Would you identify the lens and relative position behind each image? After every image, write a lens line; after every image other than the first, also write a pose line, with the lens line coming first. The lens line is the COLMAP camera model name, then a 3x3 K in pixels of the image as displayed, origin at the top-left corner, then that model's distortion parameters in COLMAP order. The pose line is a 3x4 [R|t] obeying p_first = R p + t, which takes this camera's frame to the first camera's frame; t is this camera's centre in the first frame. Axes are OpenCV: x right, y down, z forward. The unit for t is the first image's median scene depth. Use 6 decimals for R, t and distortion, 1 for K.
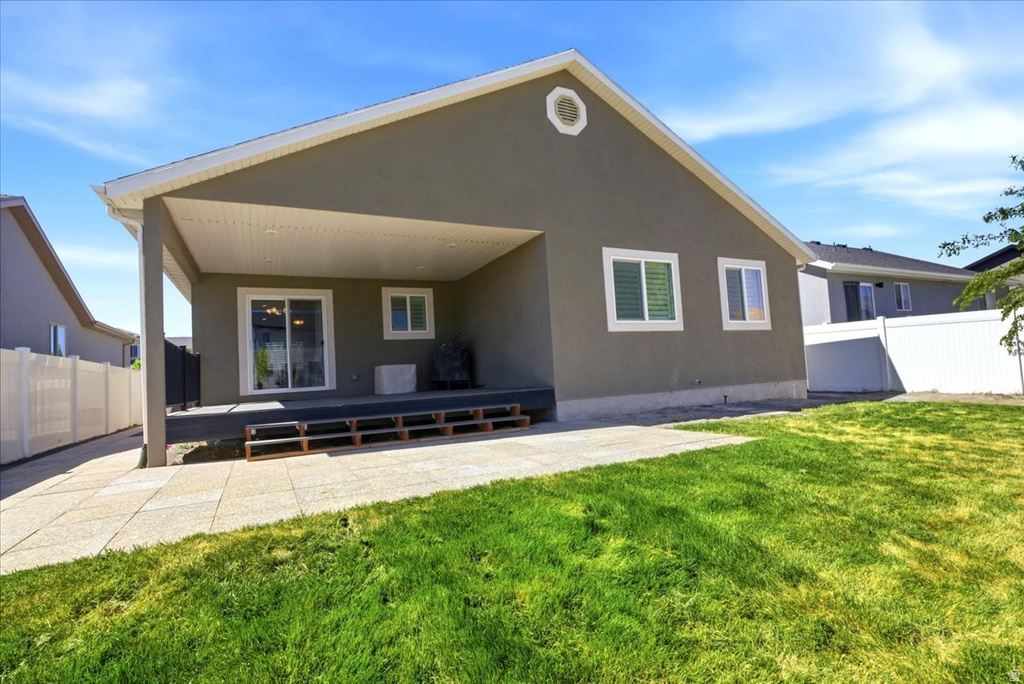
lens RADIAL K [[495.7, 0, 512.0], [0, 495.7, 342.4], [0, 0, 1]] dist [0.002065, 0.000702]
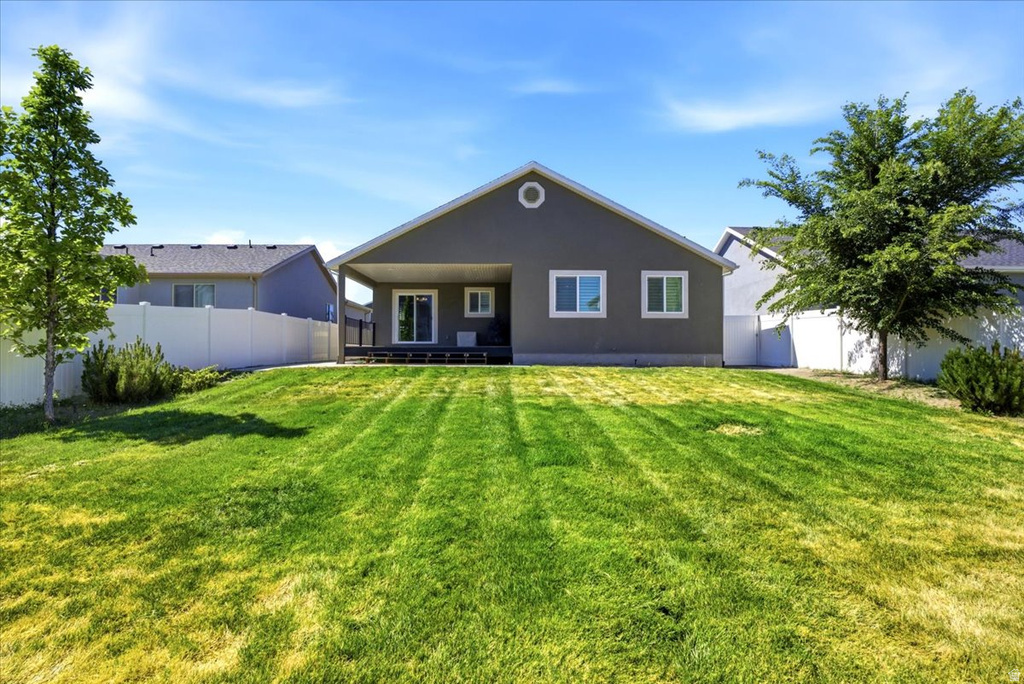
lens RADIAL K [[495.7, 0, 509.9], [0, 495.7, 344.1], [0, 0, 1]] dist [0.002065, 0.000702]
pose [[0.905790, 0.050282, -0.420732, 0.820450], [-0.024150, 0.997446, 0.067213, -0.042895], [0.423037, -0.050720, 0.904692, -0.691403]]
